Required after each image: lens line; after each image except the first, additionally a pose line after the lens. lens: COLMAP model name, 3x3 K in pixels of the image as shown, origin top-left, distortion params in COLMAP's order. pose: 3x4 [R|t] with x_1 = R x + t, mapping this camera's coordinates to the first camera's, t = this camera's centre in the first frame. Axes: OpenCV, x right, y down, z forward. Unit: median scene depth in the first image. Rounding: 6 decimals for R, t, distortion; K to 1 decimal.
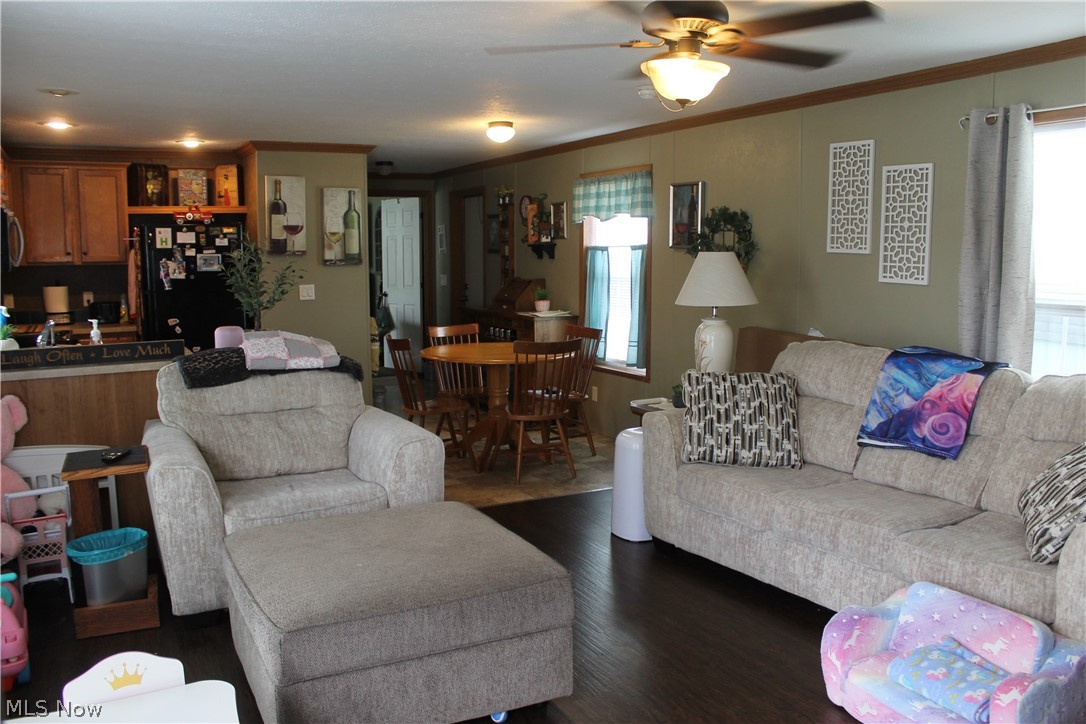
lens RADIAL K [[910.9, 0, 547.6], [0, 910.9, 357.9], [0, 0, 1]] dist [-0.170391, 0.151810]
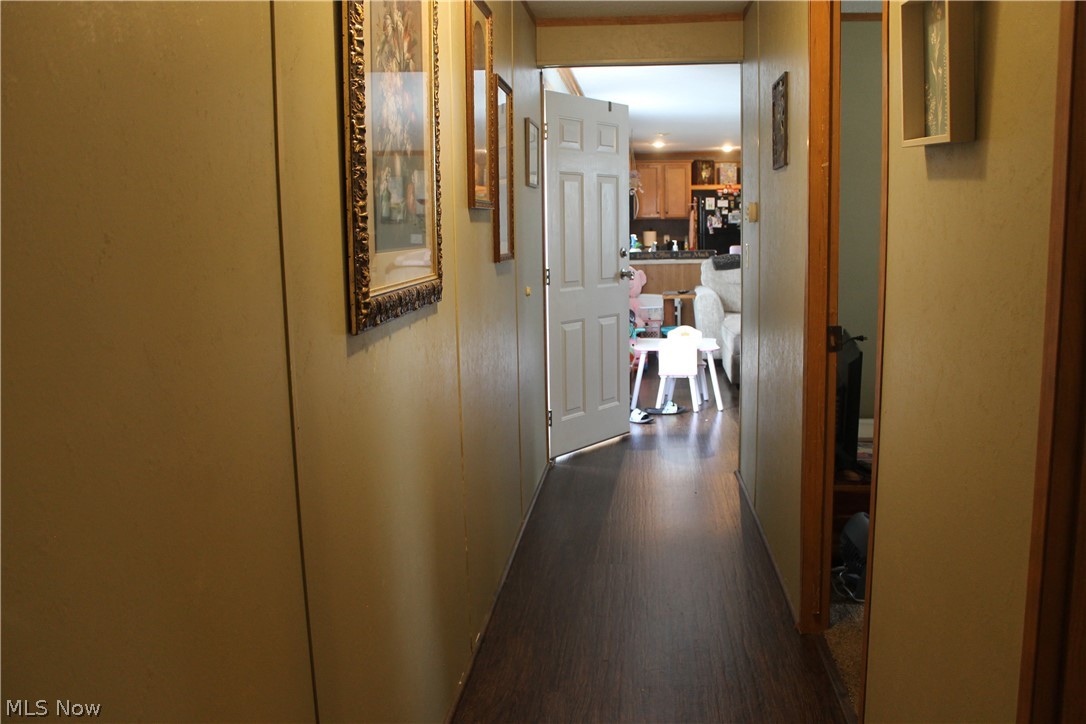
lens RADIAL K [[910.9, 0, 547.6], [0, 910.9, 357.9], [0, 0, 1]] dist [-0.170391, 0.151810]
pose [[0.830648, 0.071791, -0.552150, 0.294707], [-0.053770, 0.997361, 0.048787, 0.095608], [0.554196, -0.010836, 0.832316, -0.641689]]
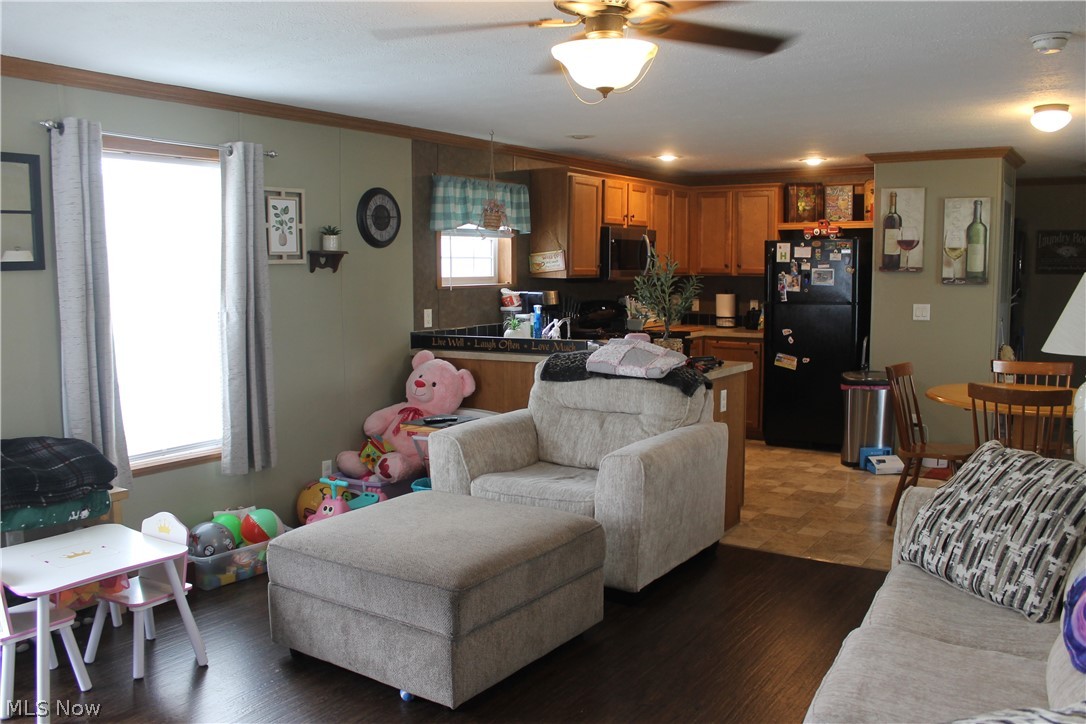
lens RADIAL K [[910.9, 0, 547.6], [0, 910.9, 357.9], [0, 0, 1]] dist [-0.170391, 0.151810]
pose [[0.470608, 0.090189, -0.877721, 0.383755], [-0.104195, 0.993482, 0.046218, -0.030139], [0.876169, 0.069703, 0.476938, 0.244997]]
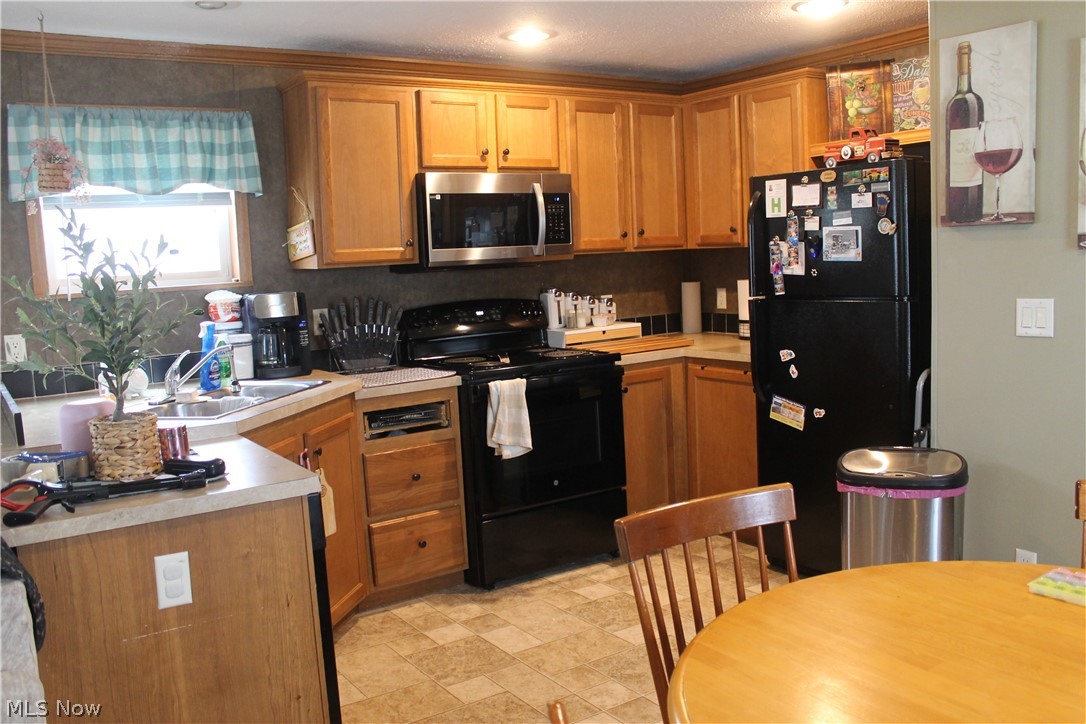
lens RADIAL K [[943.9, 0, 549.5], [0, 943.9, 354.1], [0, 0, 1]] dist [-0.168277, 0.177145]
pose [[0.111407, 0.105026, -0.988210, 0.115934], [-0.073442, 0.992551, 0.097207, -0.085572], [0.991057, 0.061747, 0.118290, 0.792492]]
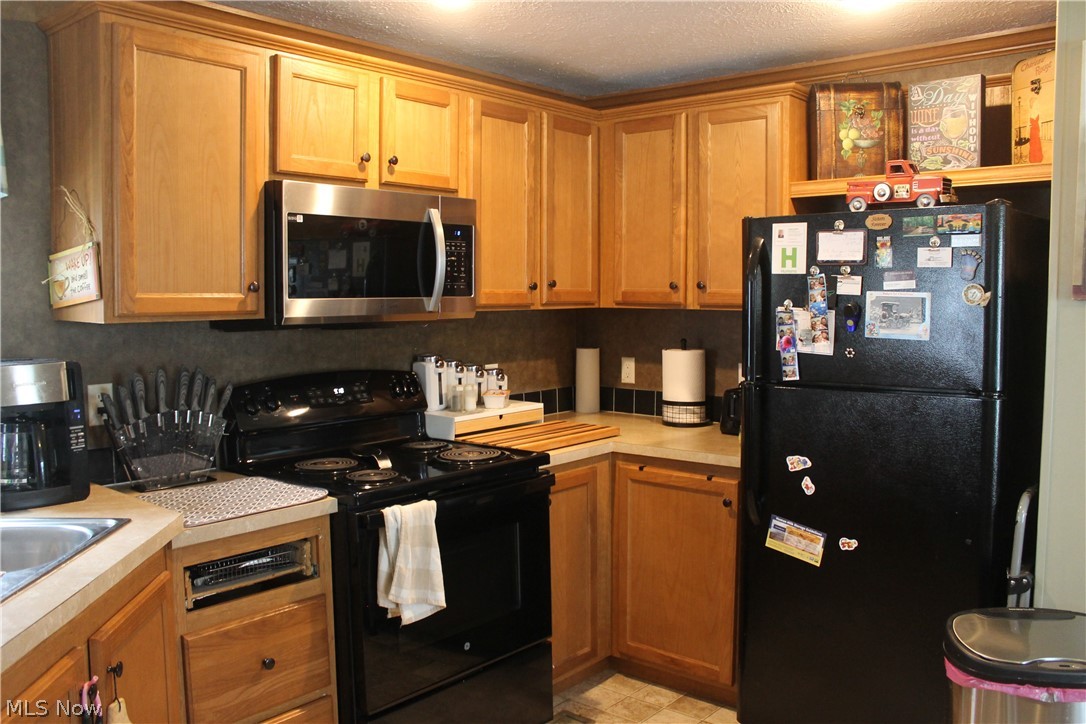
lens RADIAL K [[910.9, 0, 547.6], [0, 910.9, 357.9], [0, 0, 1]] dist [-0.170391, 0.151810]
pose [[0.374979, 0.069033, -0.924459, -0.102715], [-0.109415, 0.993549, 0.029812, -0.086443], [0.920554, 0.089971, 0.380114, 0.745297]]
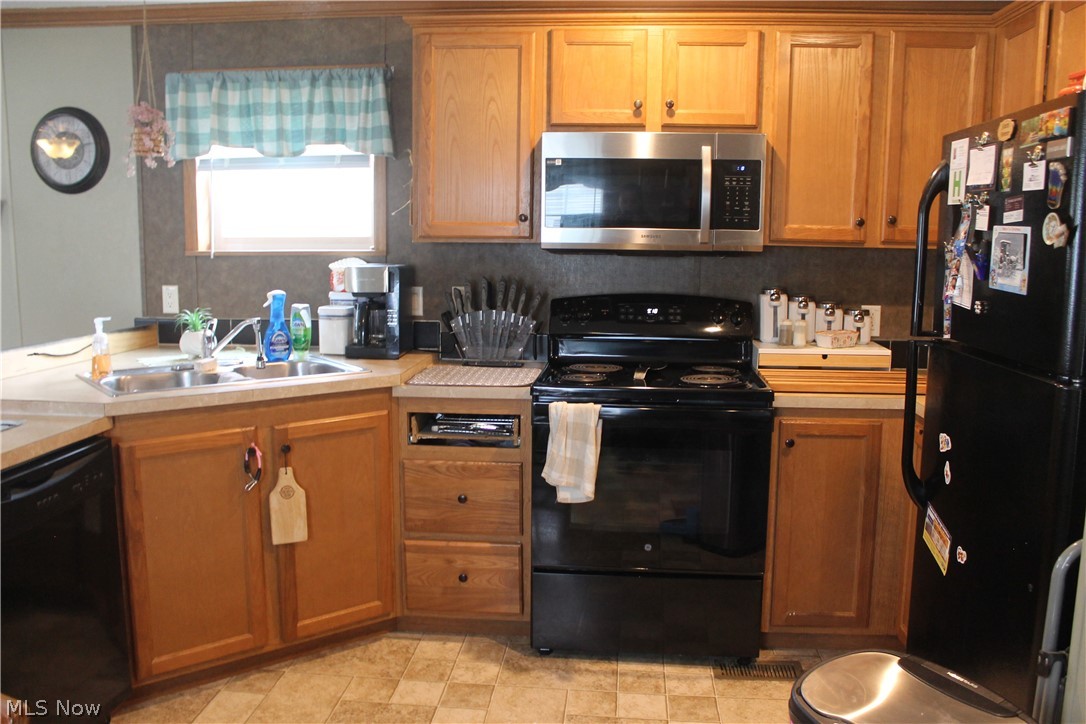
lens RADIAL K [[910.9, 0, 547.6], [0, 910.9, 357.9], [0, 0, 1]] dist [-0.170391, 0.151810]
pose [[-0.544590, 0.115625, -0.830694, -0.092709], [-0.107334, 0.972699, 0.205757, -0.118521], [0.831806, 0.201215, -0.517311, 1.038464]]
